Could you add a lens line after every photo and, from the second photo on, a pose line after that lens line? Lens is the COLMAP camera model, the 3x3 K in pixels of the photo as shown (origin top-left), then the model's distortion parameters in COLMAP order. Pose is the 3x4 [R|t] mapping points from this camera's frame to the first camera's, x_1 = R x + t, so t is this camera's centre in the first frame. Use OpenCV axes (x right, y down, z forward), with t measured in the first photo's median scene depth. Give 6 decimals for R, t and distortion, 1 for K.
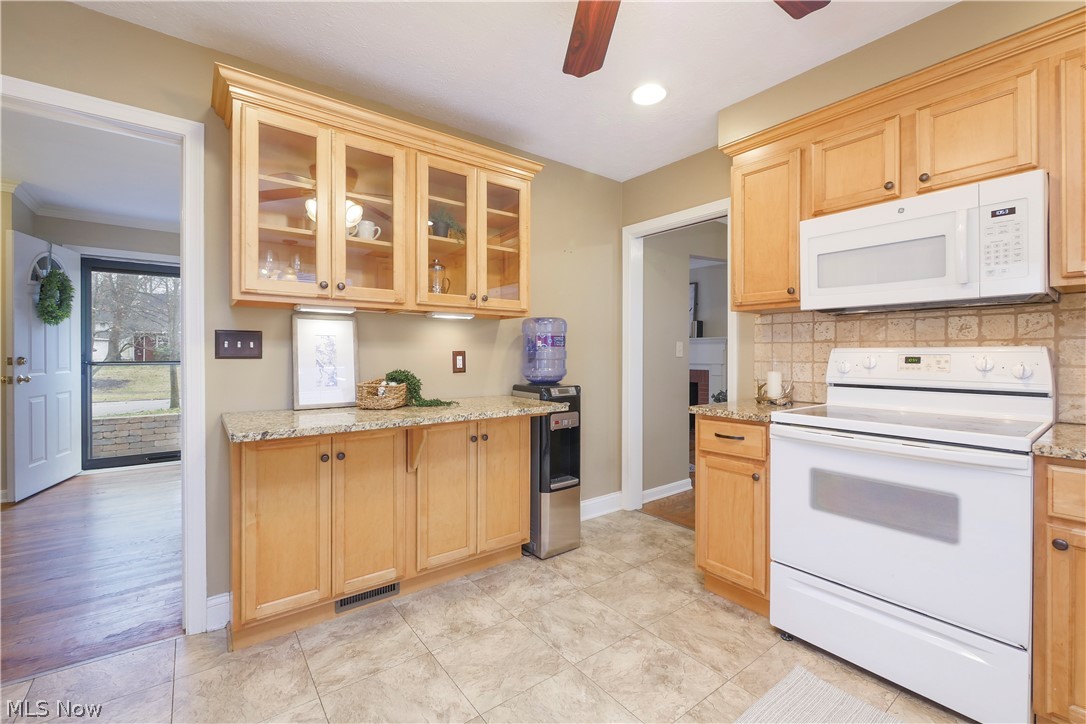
lens RADIAL K [[456.1, 0, 544.1], [0, 456.1, 355.1], [0, 0, 1]] dist [-0.004163, -0.000114]
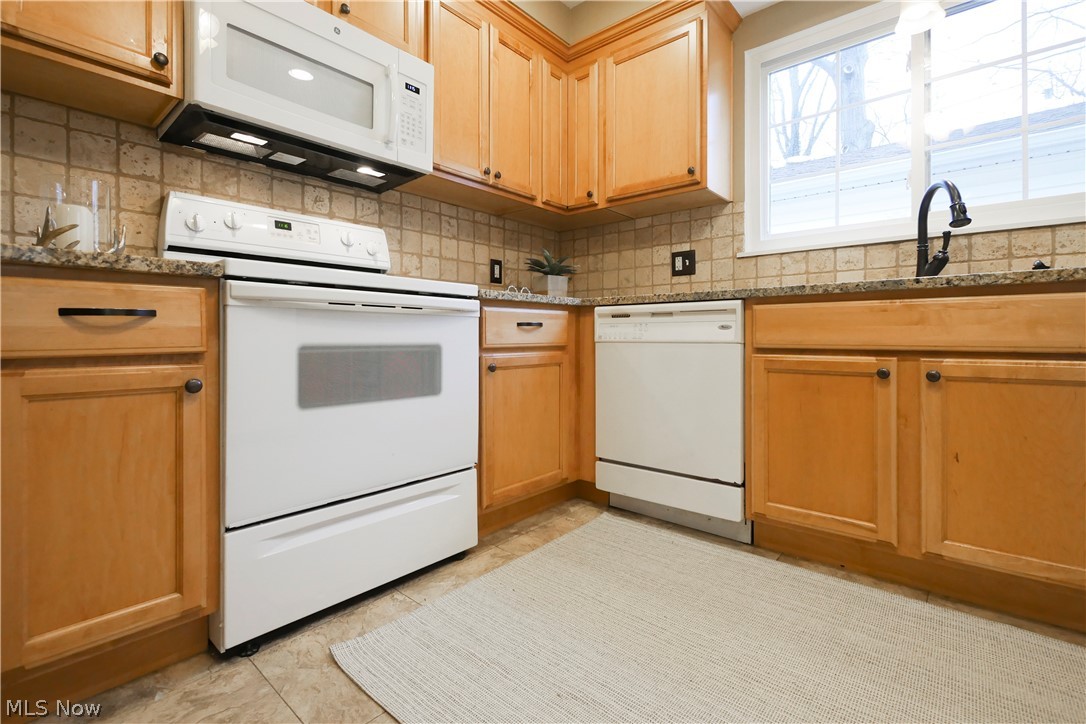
lens RADIAL K [[492.7, 0, 554.8], [0, 492.7, 338.8], [0, 0, 1]] dist [-0.004153, 0.000227]
pose [[-0.211884, -0.002949, 0.977290, -0.153718], [0.002154, 0.999992, 0.003485, 0.214644], [-0.977292, 0.002844, -0.211876, 0.724548]]
